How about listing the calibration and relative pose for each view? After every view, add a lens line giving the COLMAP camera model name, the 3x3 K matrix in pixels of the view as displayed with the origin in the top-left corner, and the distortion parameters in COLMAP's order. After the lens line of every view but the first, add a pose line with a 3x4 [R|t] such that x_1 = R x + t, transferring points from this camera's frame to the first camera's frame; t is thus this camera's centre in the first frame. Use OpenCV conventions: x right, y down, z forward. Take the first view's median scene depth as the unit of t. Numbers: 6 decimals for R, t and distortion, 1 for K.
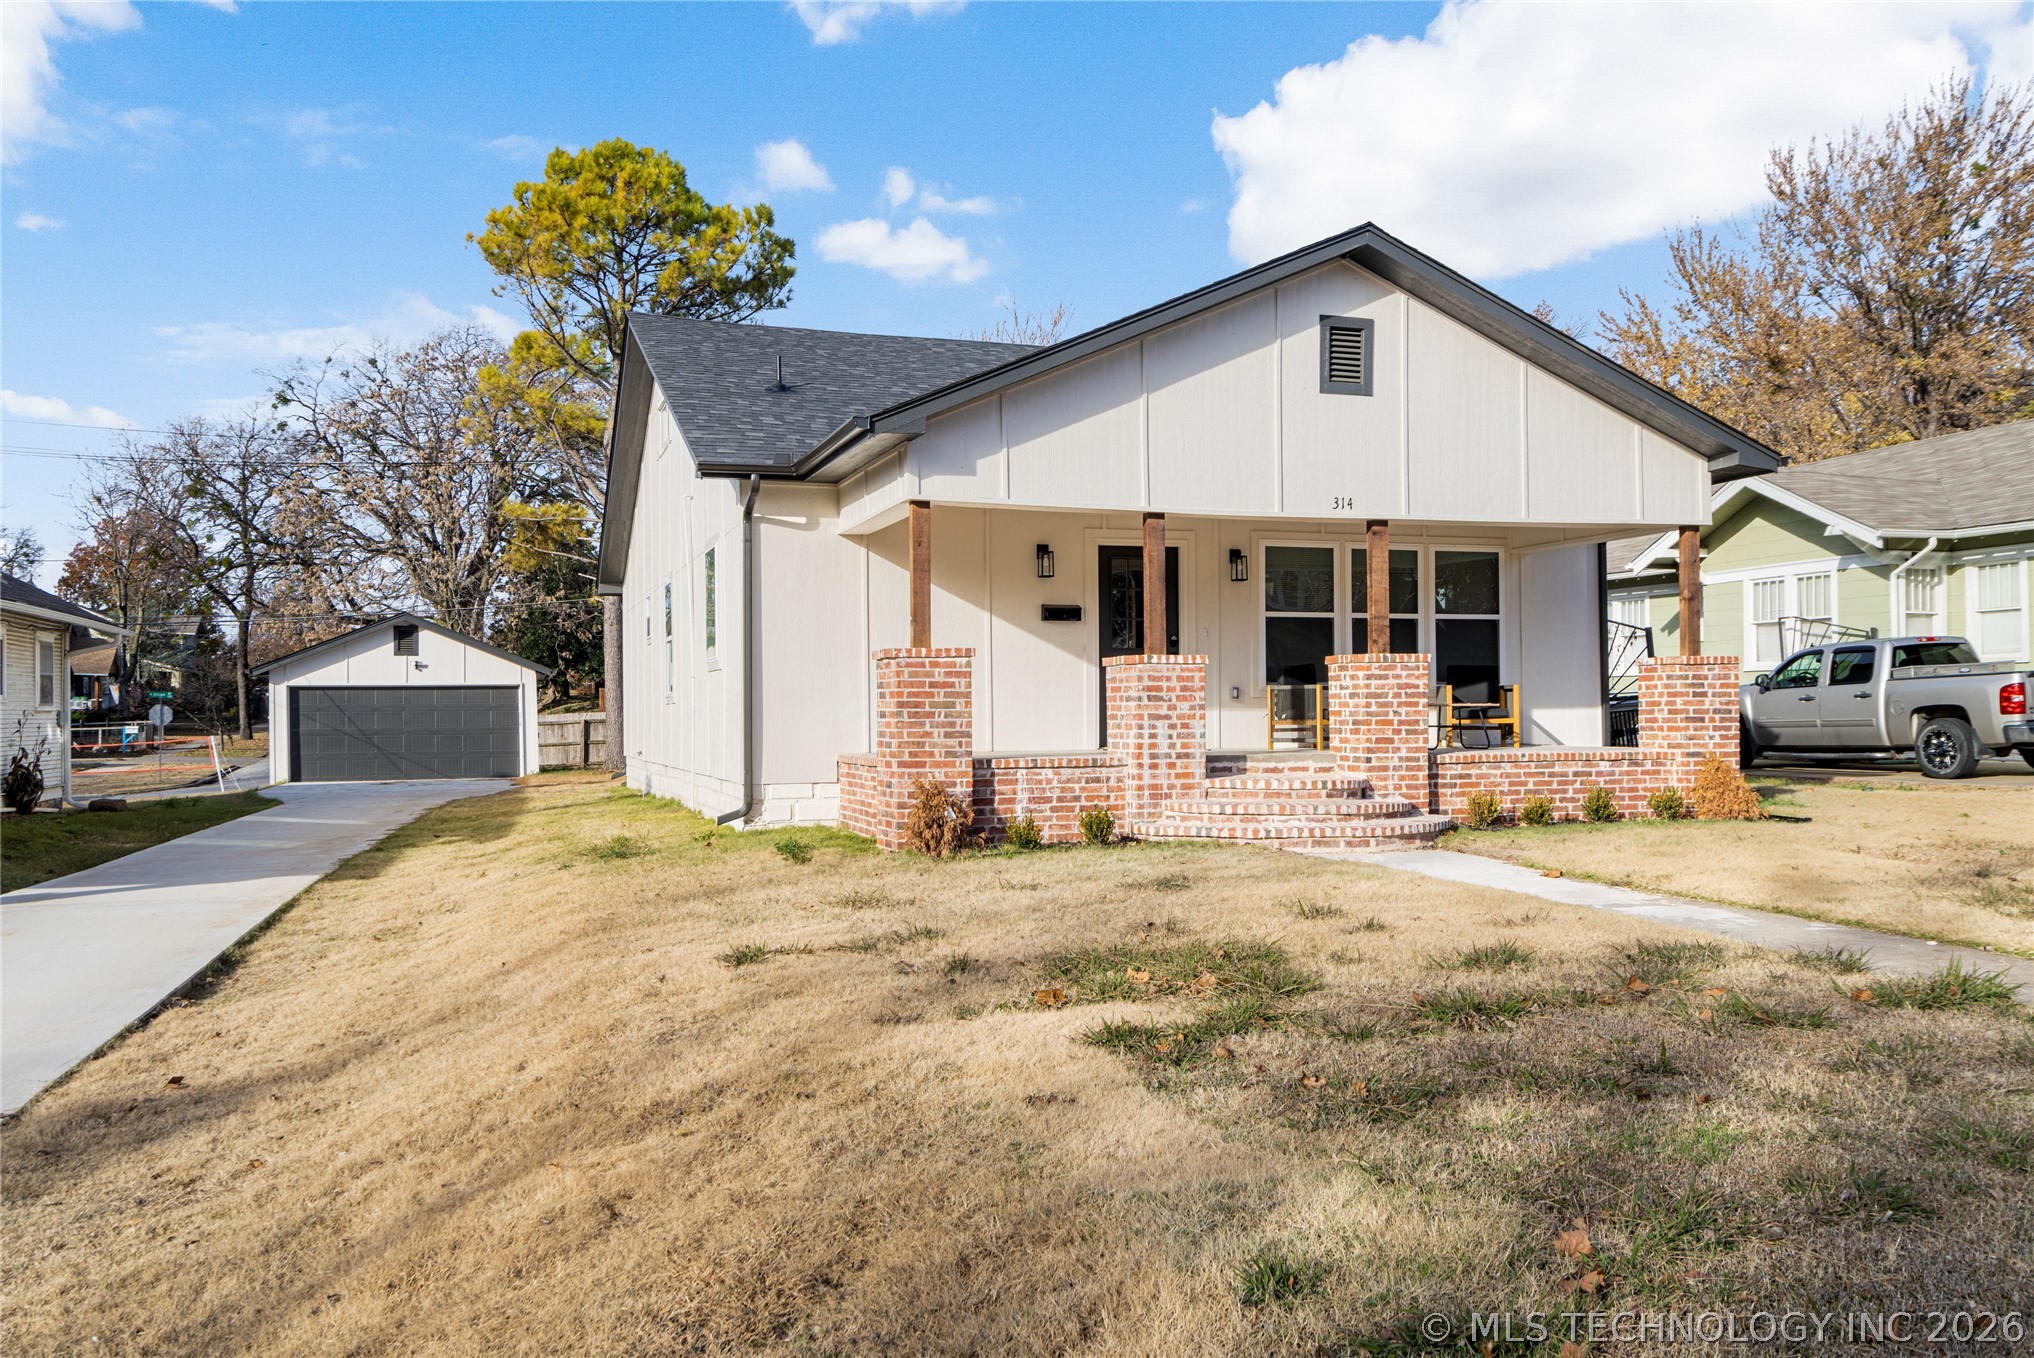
lens RADIAL K [[1612.1, 0, 1017.2], [0, 1612.1, 684.9], [0, 0, 1]] dist [0.002663, 0.001069]
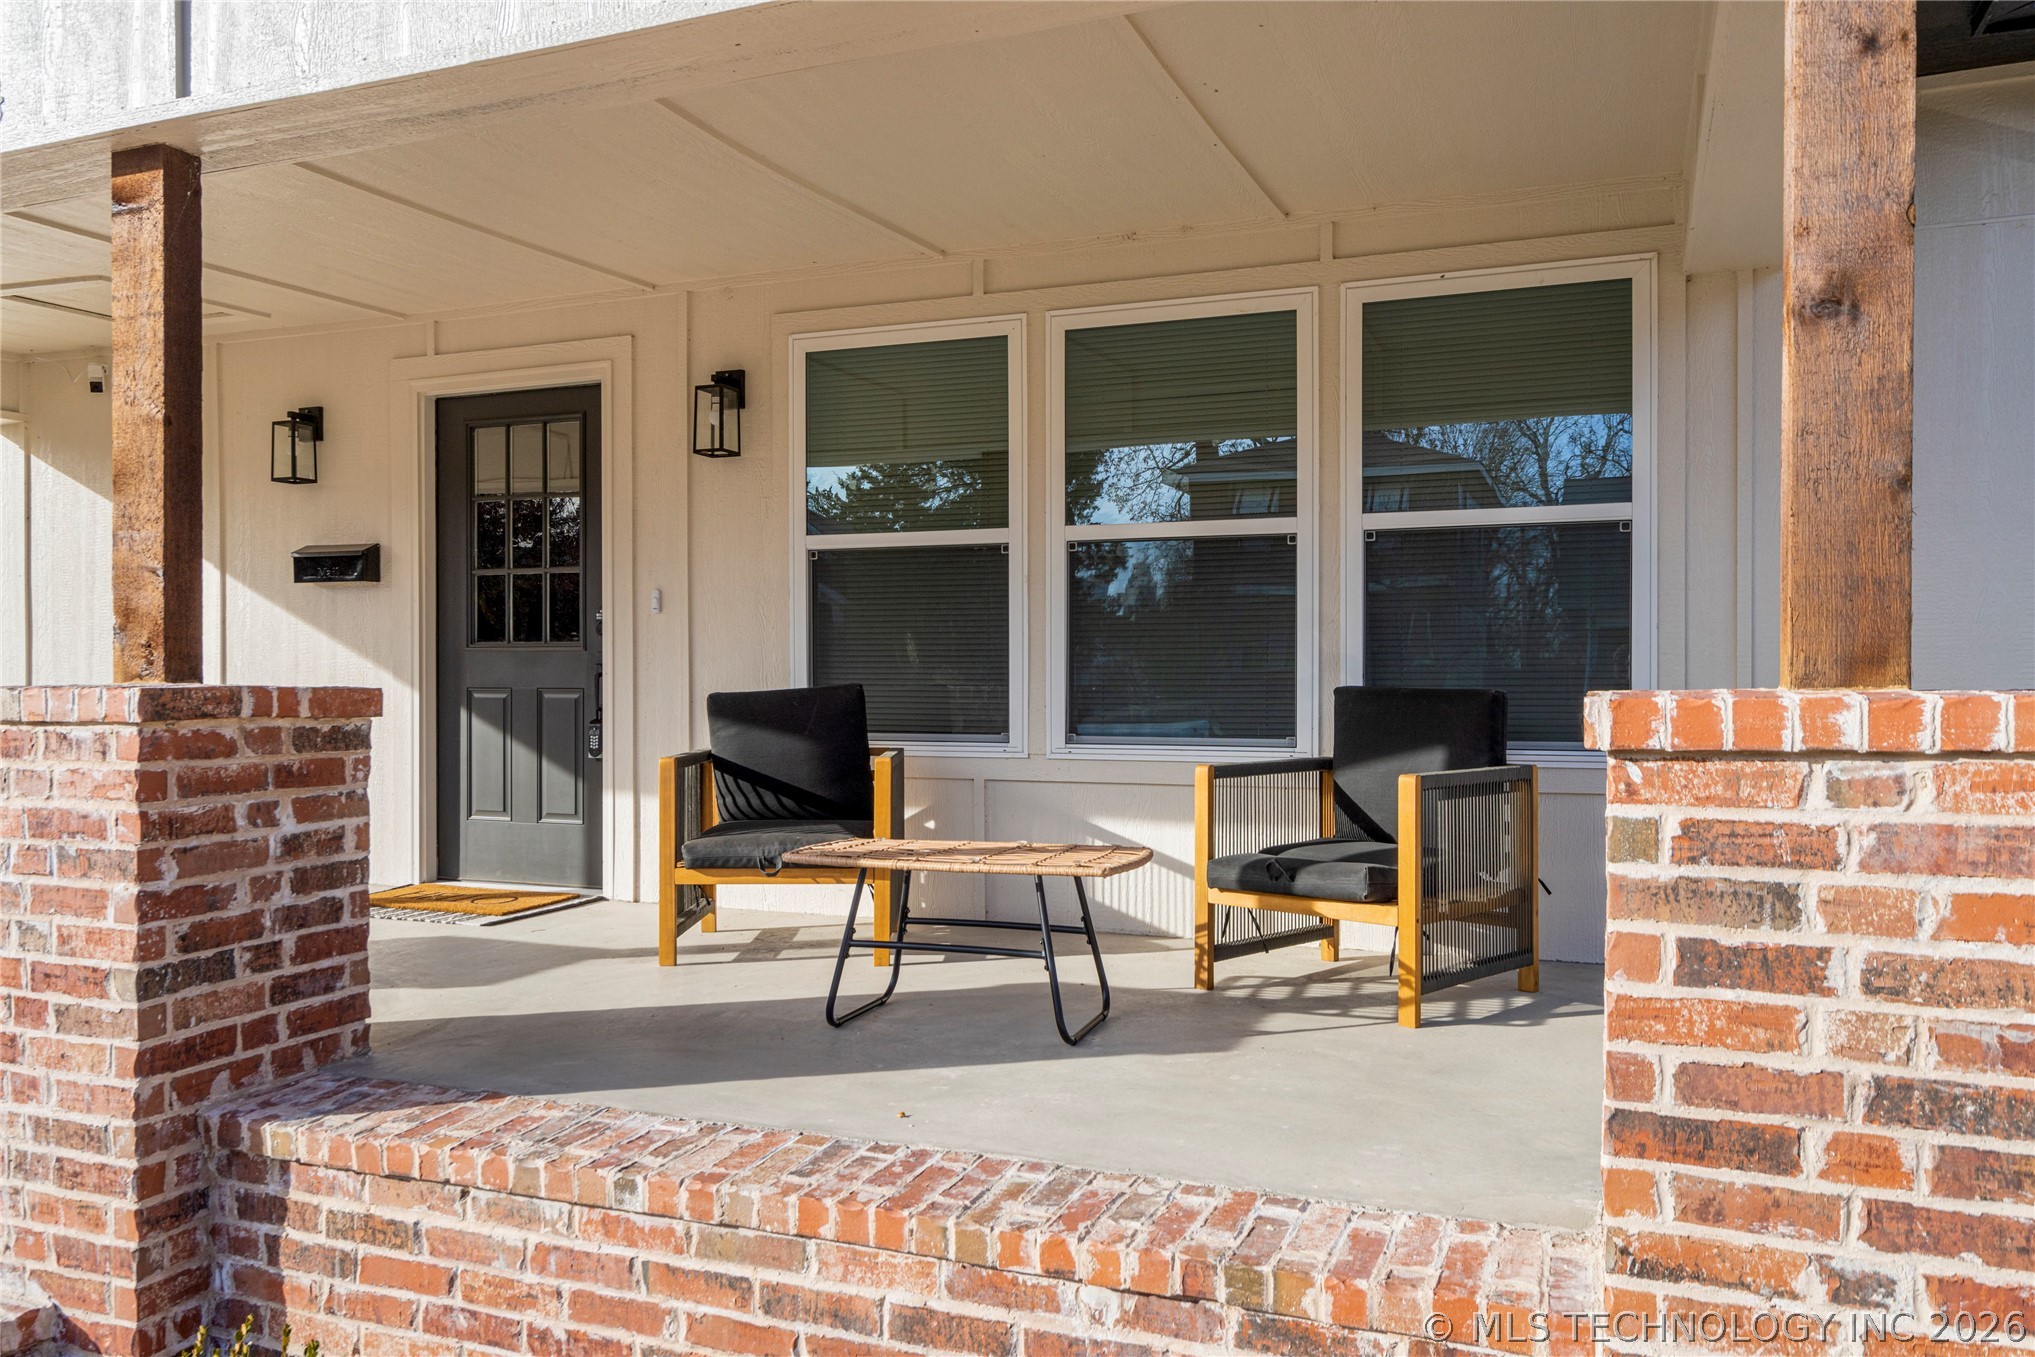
lens RADIAL K [[1581.4, 0, 1015.9], [0, 1581.4, 679.0], [0, 0, 1]] dist [0.008416, 0.002232]
pose [[0.753576, 0.006470, -0.657329, 0.454847], [0.007137, 0.999812, 0.018024, -0.021713], [0.657322, -0.018274, 0.753388, 0.833735]]
